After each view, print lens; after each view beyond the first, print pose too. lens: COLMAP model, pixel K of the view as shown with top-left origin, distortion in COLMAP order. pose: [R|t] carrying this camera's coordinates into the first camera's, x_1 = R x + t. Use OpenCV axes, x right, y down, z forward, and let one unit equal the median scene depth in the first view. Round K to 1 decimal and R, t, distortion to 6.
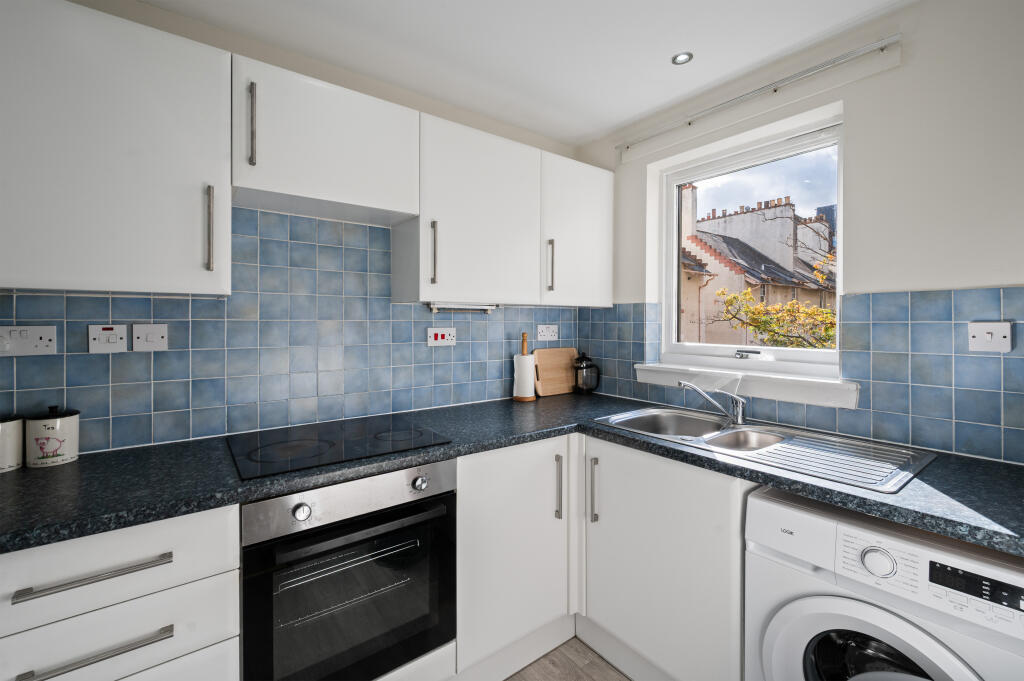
lens RADIAL K [[441.1, 0, 519.2], [0, 441.1, 323.7], [0, 0, 1]] dist [0.001267, 0.000330]
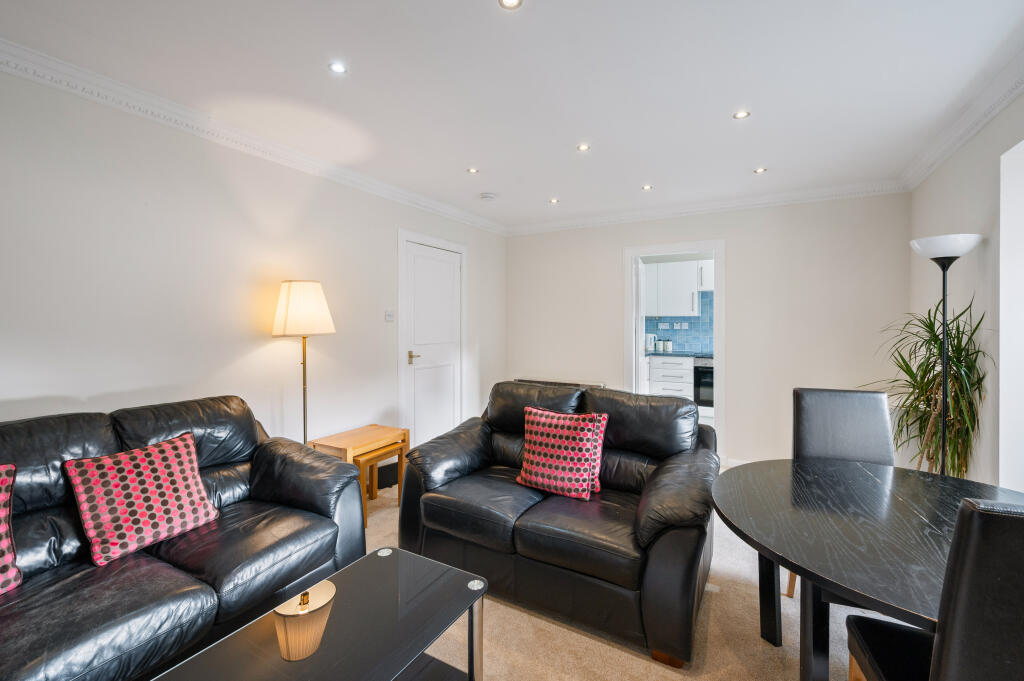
lens RADIAL K [[441.1, 0, 519.2], [0, 441.1, 323.7], [0, 0, 1]] dist [0.001267, 0.000330]
pose [[0.378452, 0.002307, -0.925618, 2.583130], [-0.000267, 0.999997, 0.002383, -0.001503], [0.925621, -0.000655, 0.378451, -2.170742]]
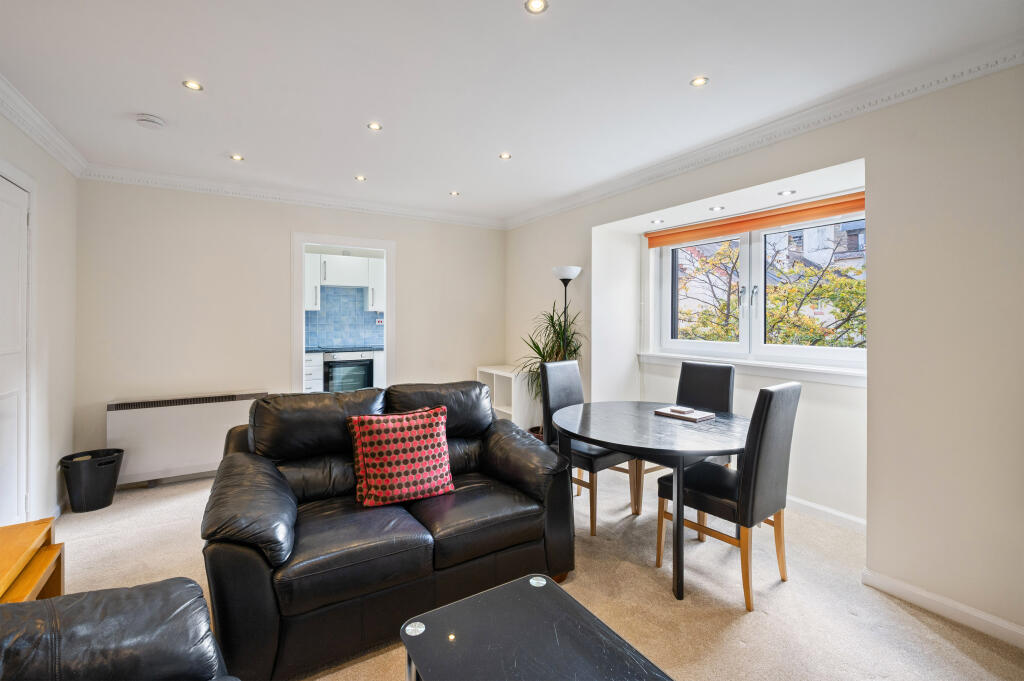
lens RADIAL K [[443.9, 0, 512.7], [0, 443.9, 318.4], [0, 0, 1]] dist [0.001863, 0.000265]
pose [[0.994231, 0.001472, -0.107246, 1.589532], [-0.001405, 0.999999, 0.000699, 0.004132], [0.107247, -0.000544, 0.994232, -2.939791]]
